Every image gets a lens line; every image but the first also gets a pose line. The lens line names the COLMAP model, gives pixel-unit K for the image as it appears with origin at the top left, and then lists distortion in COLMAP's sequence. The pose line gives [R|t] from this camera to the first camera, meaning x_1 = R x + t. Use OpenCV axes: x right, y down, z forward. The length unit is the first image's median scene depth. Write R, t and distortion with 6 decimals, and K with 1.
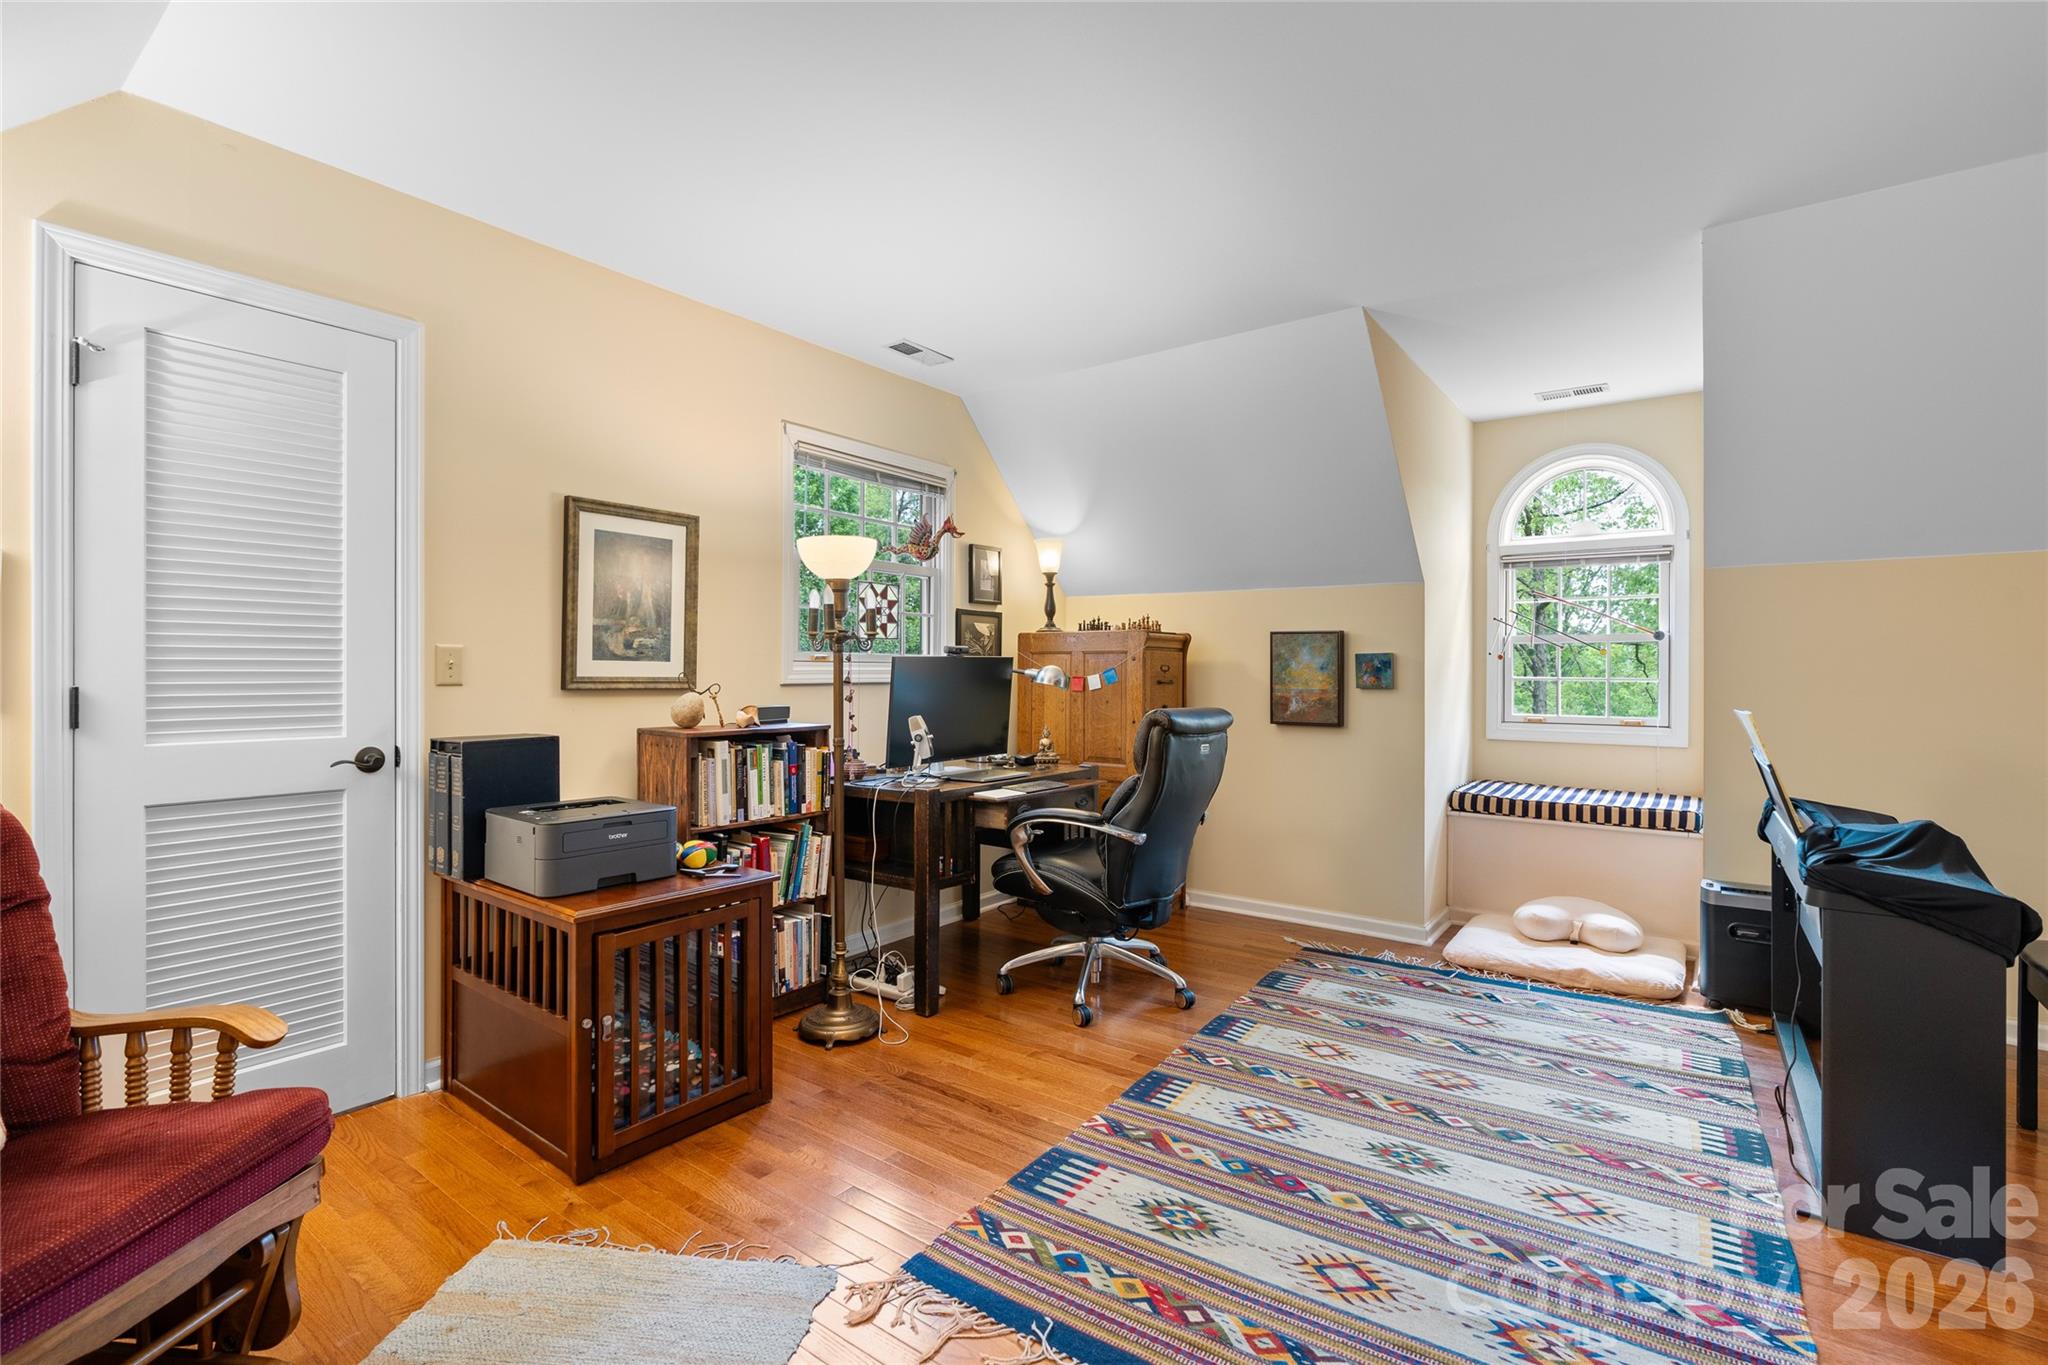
lens RADIAL K [[927.5, 0, 1028.8], [0, 927.5, 677.0], [0, 0, 1]] dist [-0.007521, 0.003422]
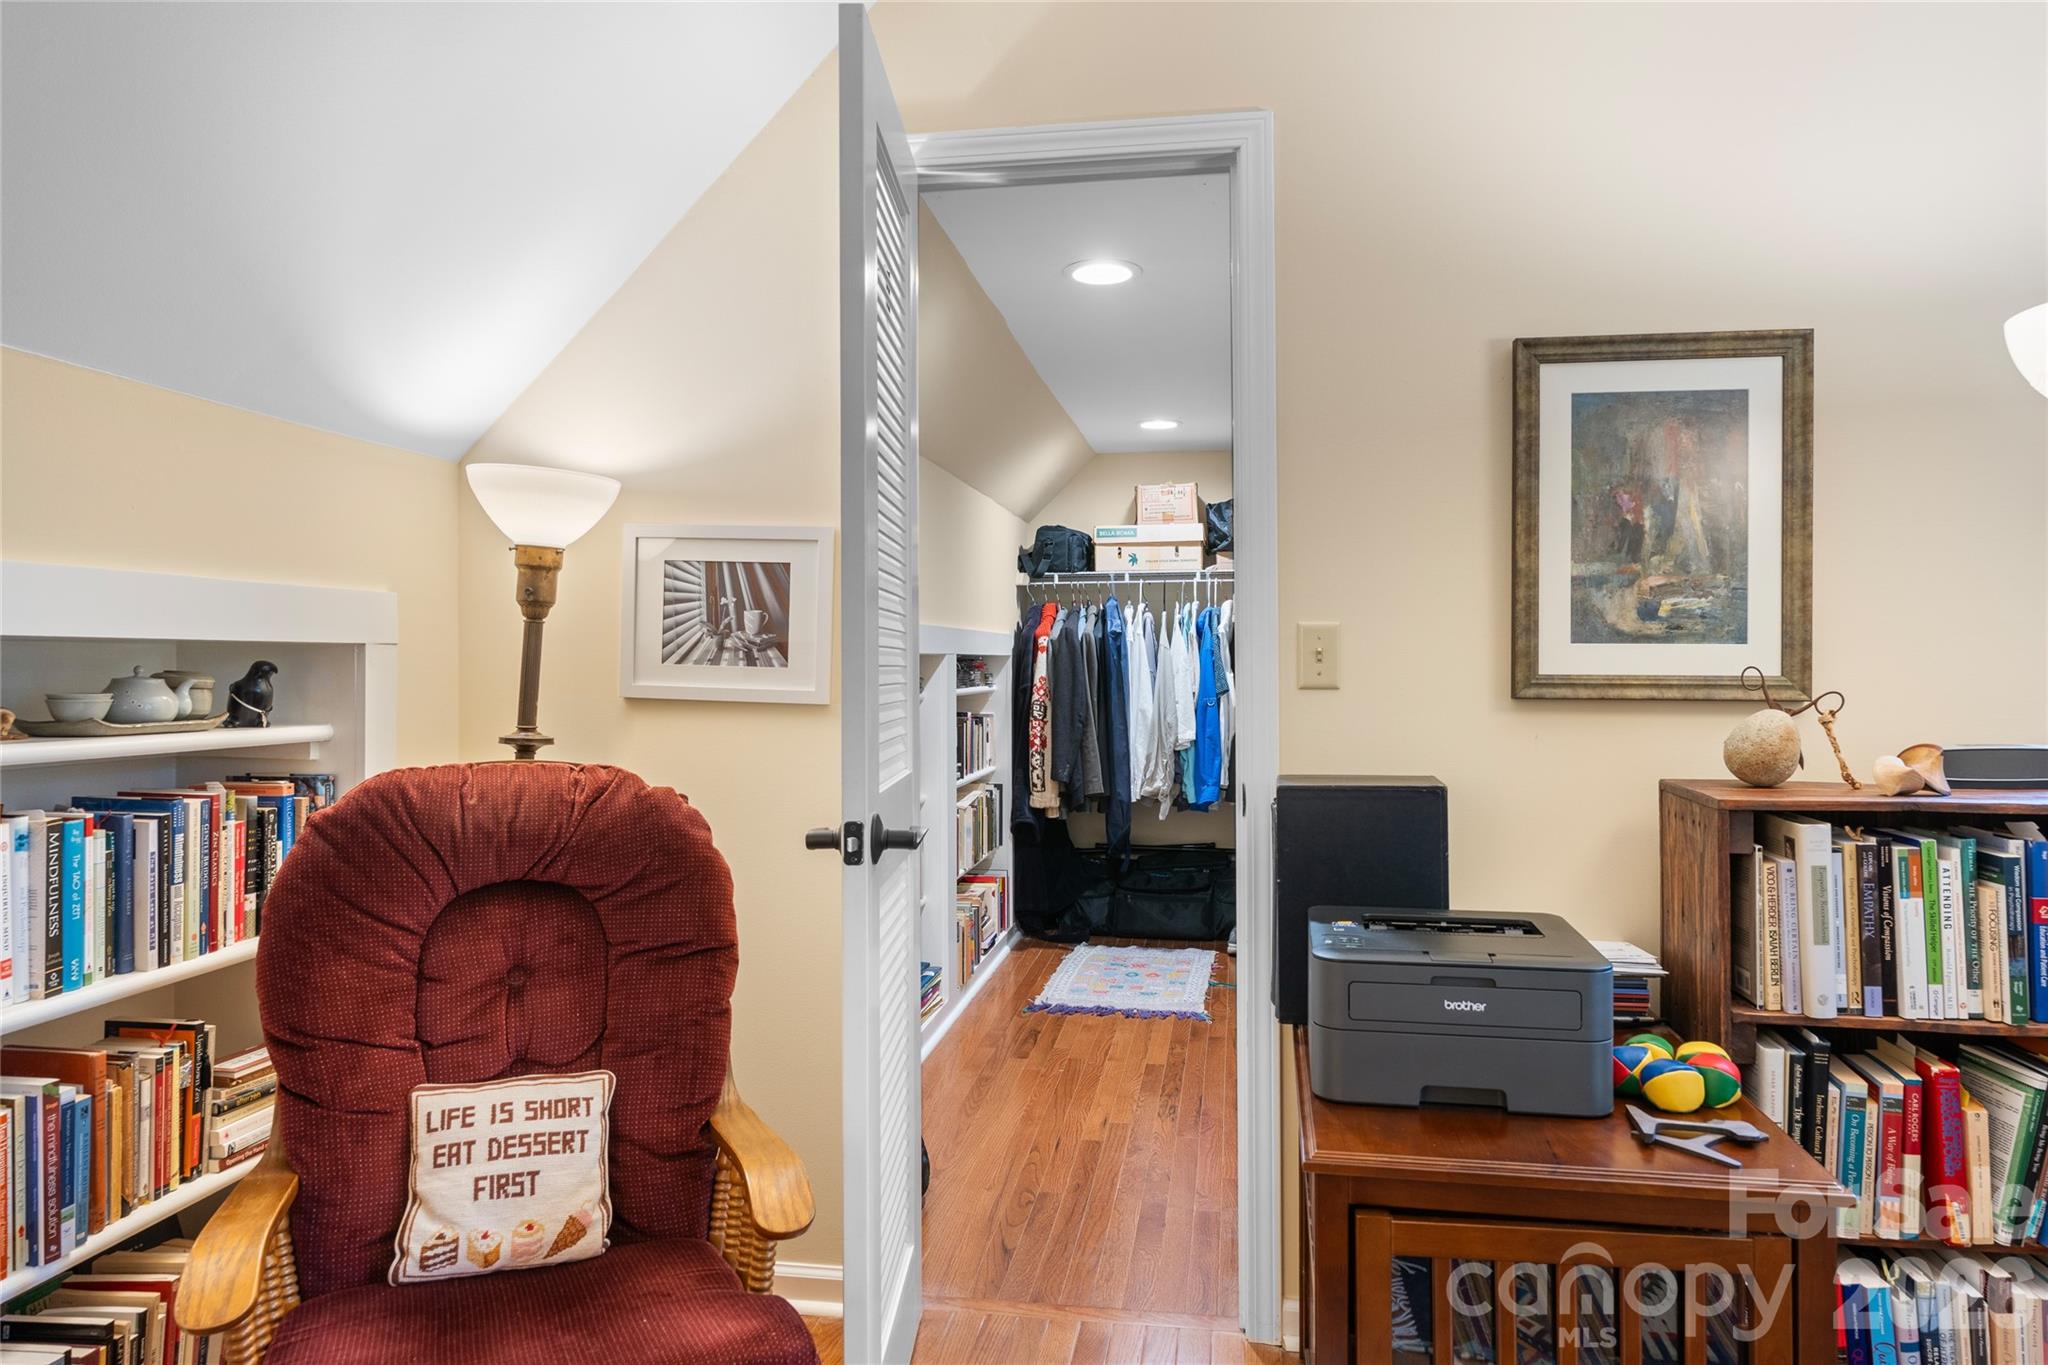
lens RADIAL K [[1332.6, 0, 1053.3], [0, 1332.6, 646.0], [0, 0, 1]] dist [0.000095, 0.000274]
pose [[0.464710, -0.013768, -0.885356, 0.059065], [-0.001632, 0.999864, -0.016405, -0.003644], [0.885461, 0.009068, 0.464625, 0.379067]]
